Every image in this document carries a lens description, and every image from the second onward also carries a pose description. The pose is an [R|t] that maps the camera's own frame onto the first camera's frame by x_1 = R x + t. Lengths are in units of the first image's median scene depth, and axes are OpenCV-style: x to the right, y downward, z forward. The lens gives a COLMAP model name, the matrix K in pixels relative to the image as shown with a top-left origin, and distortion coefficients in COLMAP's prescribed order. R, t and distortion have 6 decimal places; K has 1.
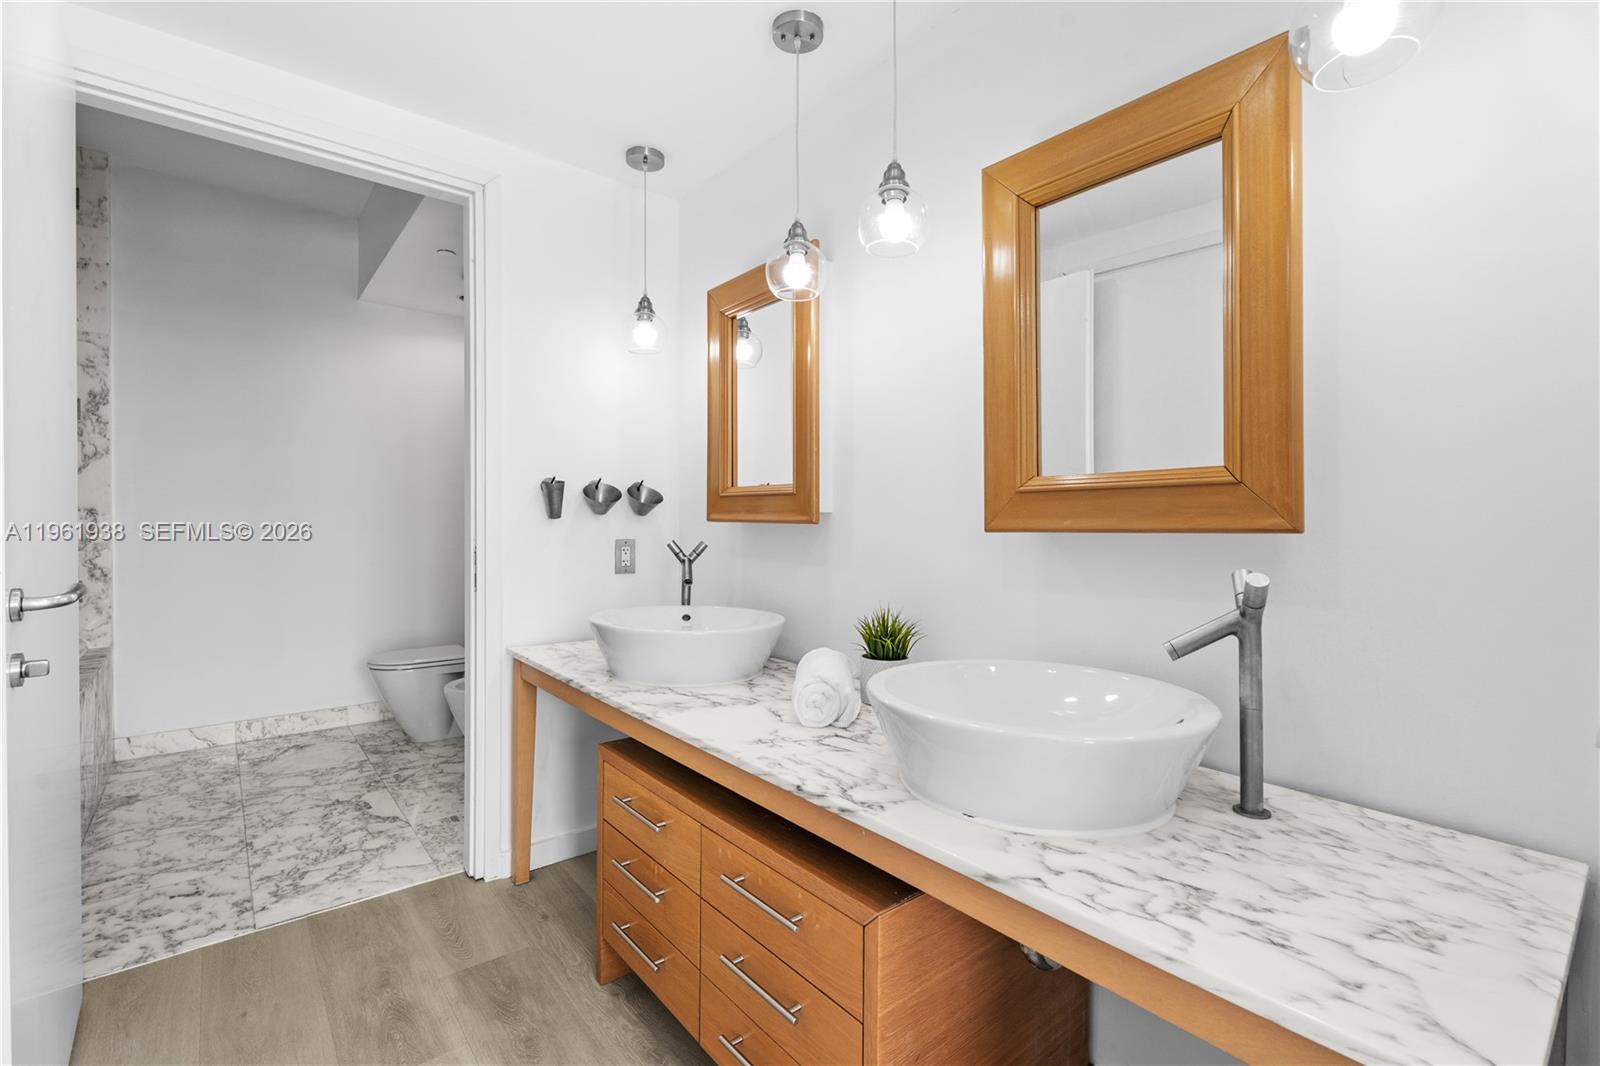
lens RADIAL K [[703.4, 0, 796.2], [0, 703.4, 521.6], [0, 0, 1]] dist [0.006958, -0.001404]
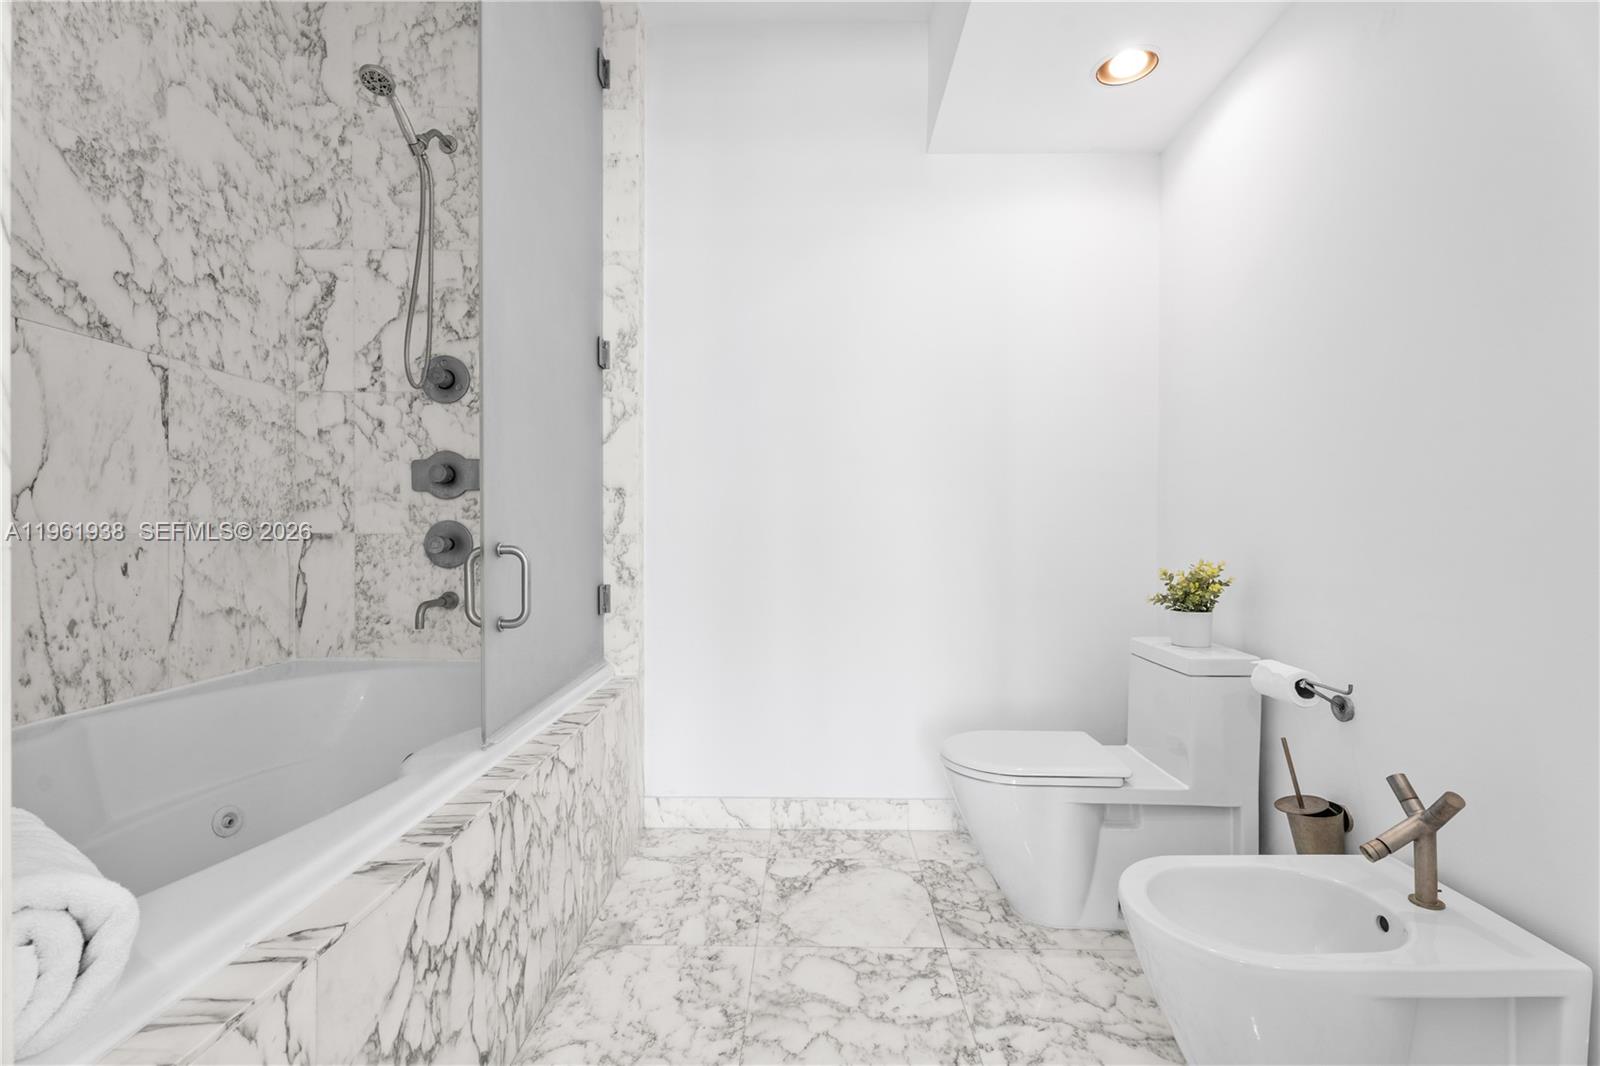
lens RADIAL K [[703.4, 0, 800.9], [0, 703.4, 533.5], [0, 0, 1]] dist [0.006958, -0.001404]
pose [[0.761232, 0.004111, -0.648467, -0.365488], [-0.006312, 0.999980, -0.001071, 0.029180], [0.648449, 0.004909, 0.761242, 0.553238]]
